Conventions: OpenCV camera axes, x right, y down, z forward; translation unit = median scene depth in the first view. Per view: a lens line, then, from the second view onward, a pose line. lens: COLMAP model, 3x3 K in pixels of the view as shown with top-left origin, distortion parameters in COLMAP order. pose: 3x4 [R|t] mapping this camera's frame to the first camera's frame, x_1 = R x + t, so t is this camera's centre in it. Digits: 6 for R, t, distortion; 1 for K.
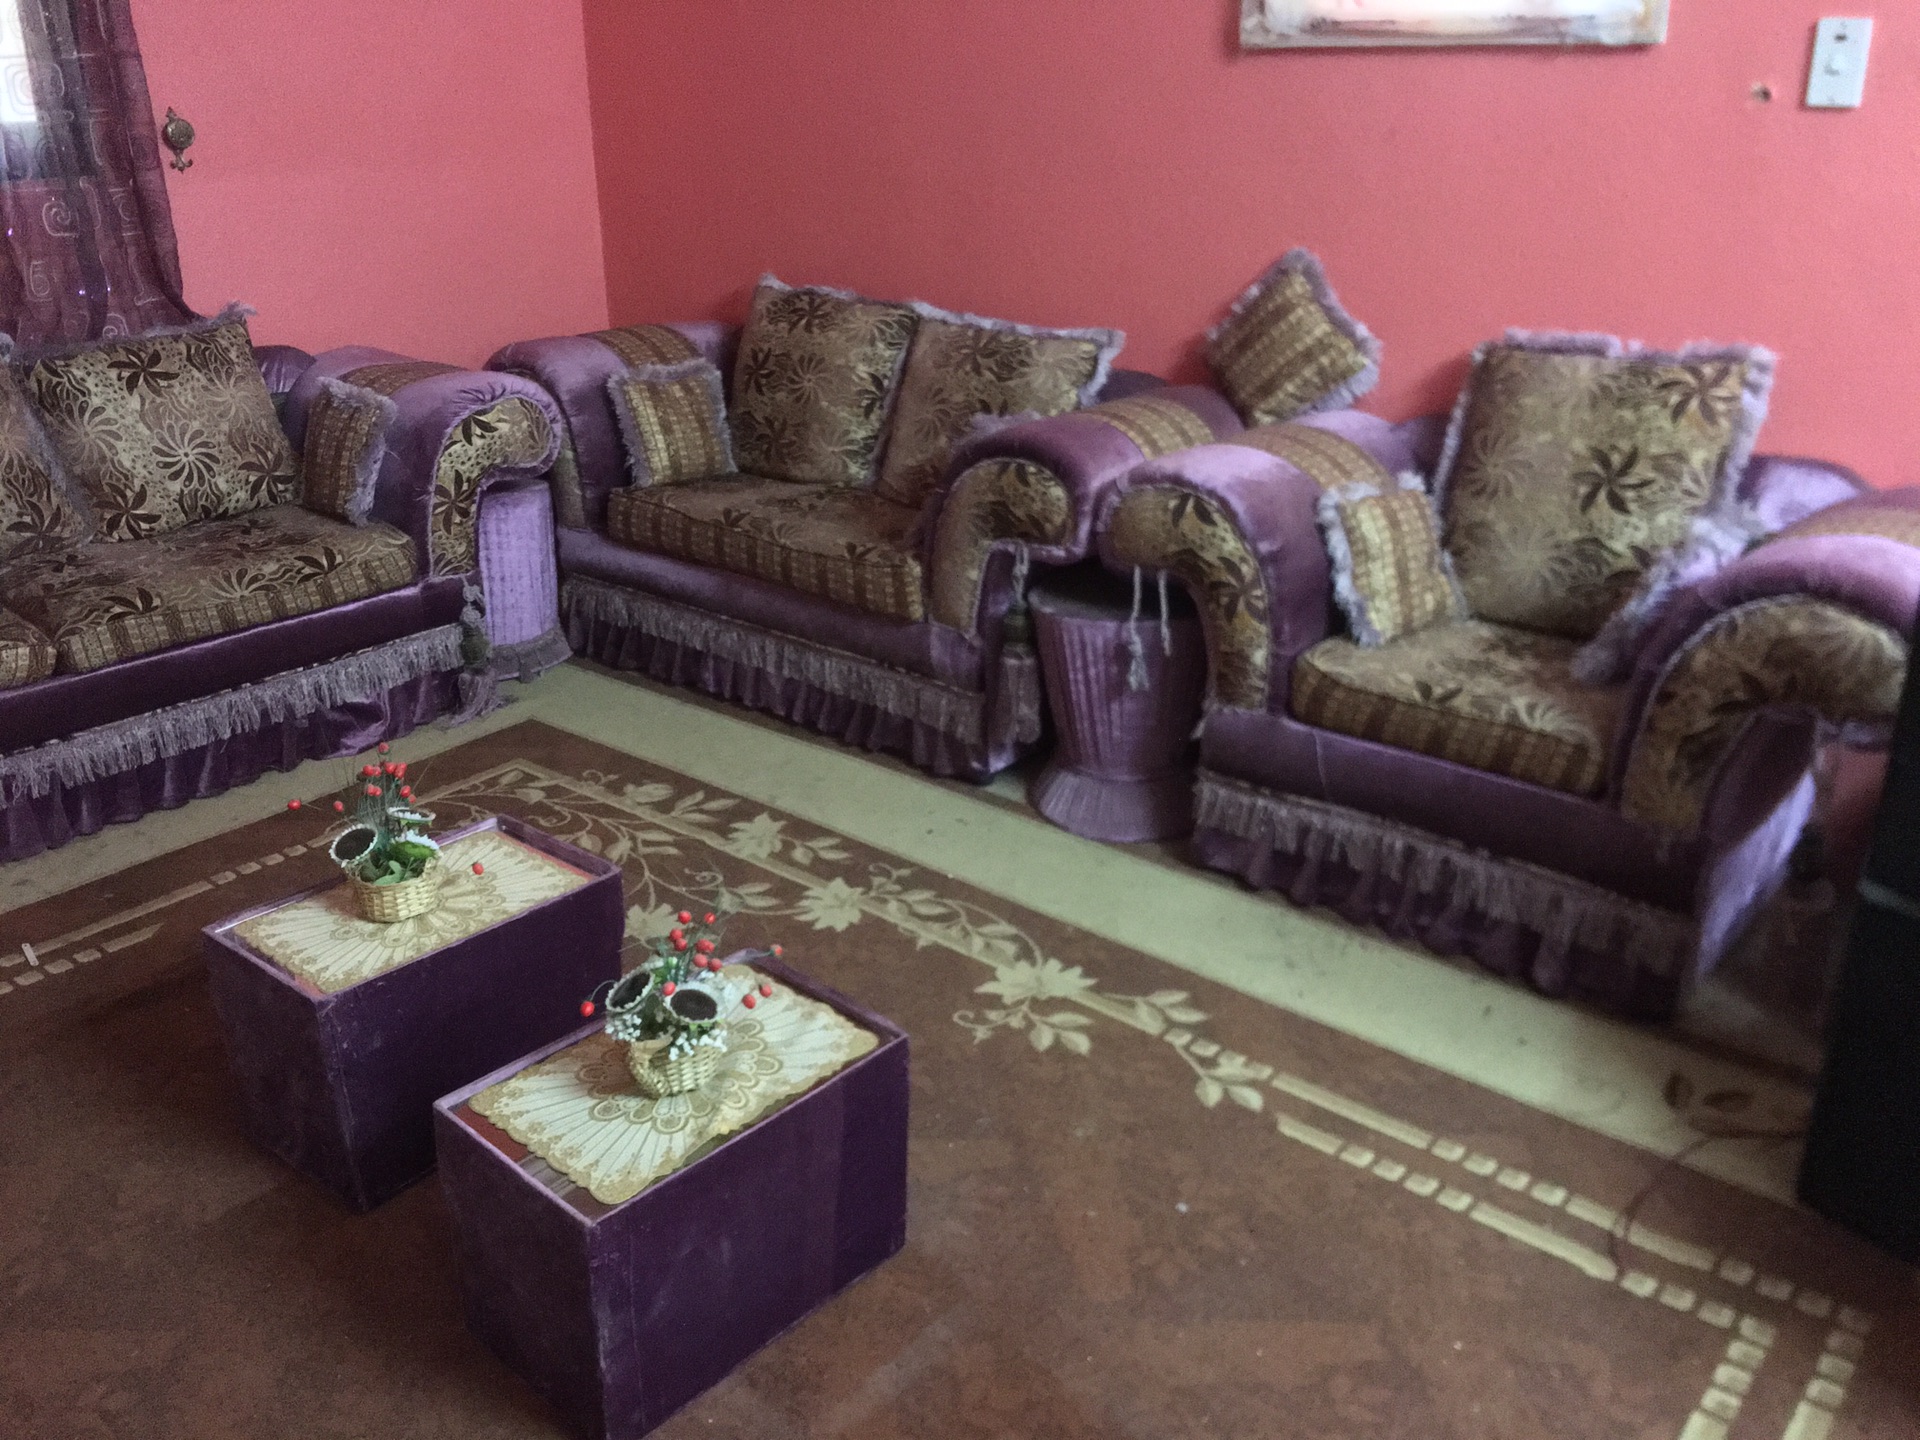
lens RADIAL K [[1625.1, 0, 914.2], [0, 1625.1, 707.3], [0, 0, 1]] dist [0.077387, -0.140895]
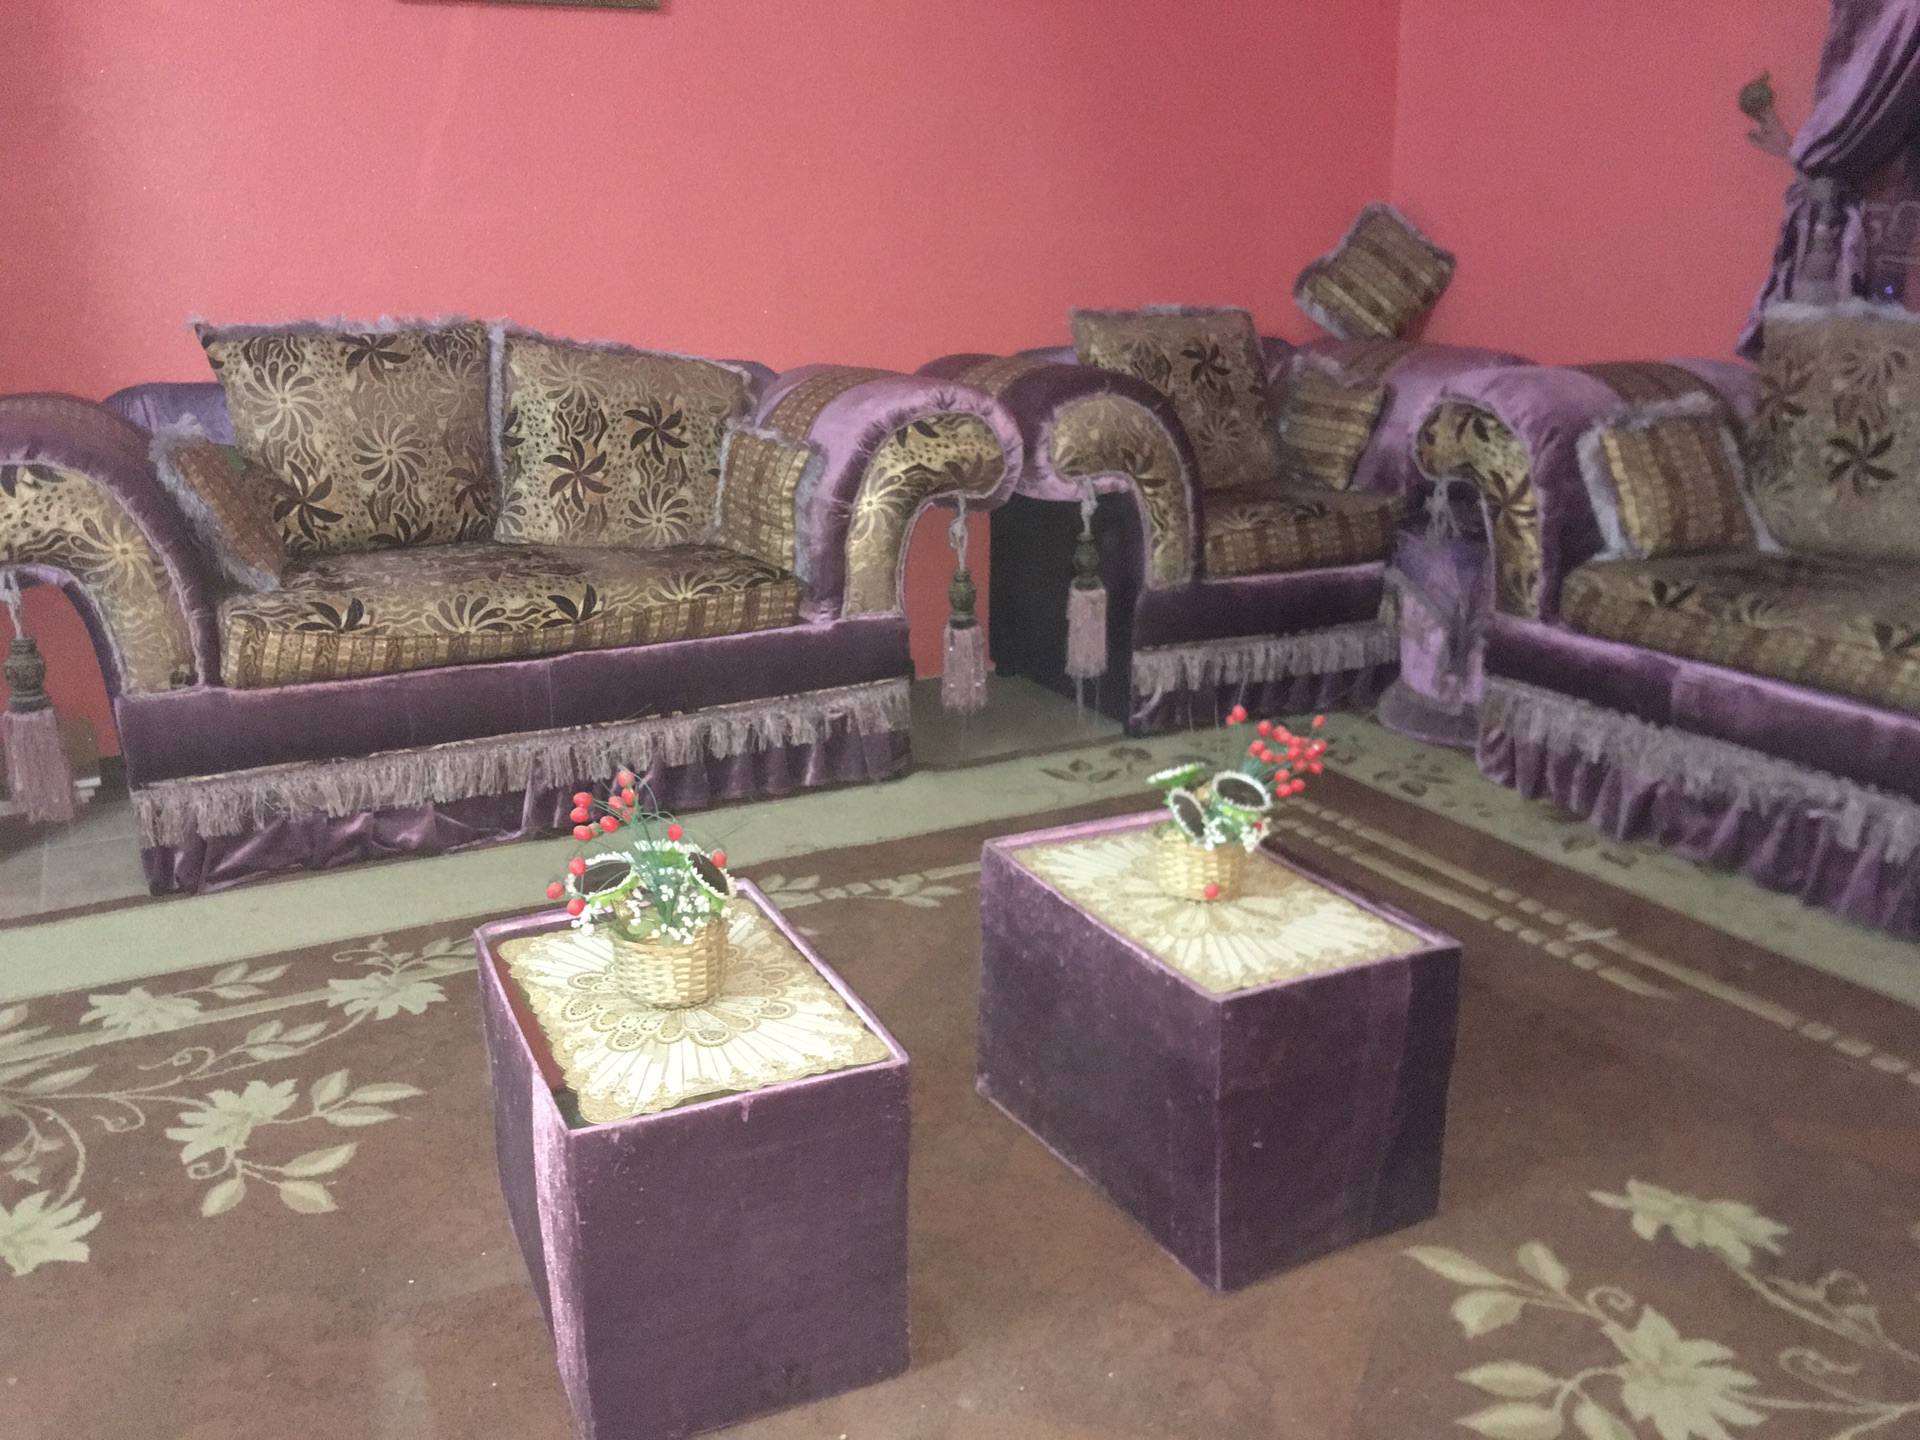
lens RADIAL K [[1608.0, 0, 916.2], [0, 1608.0, 720.3], [0, 0, 1]] dist [0.079354, -0.137885]
pose [[-0.388346, 0.268118, -0.881646, 0.288433], [-0.327766, 0.853984, 0.404080, -0.154551], [0.861253, 0.445897, -0.243761, 0.736156]]
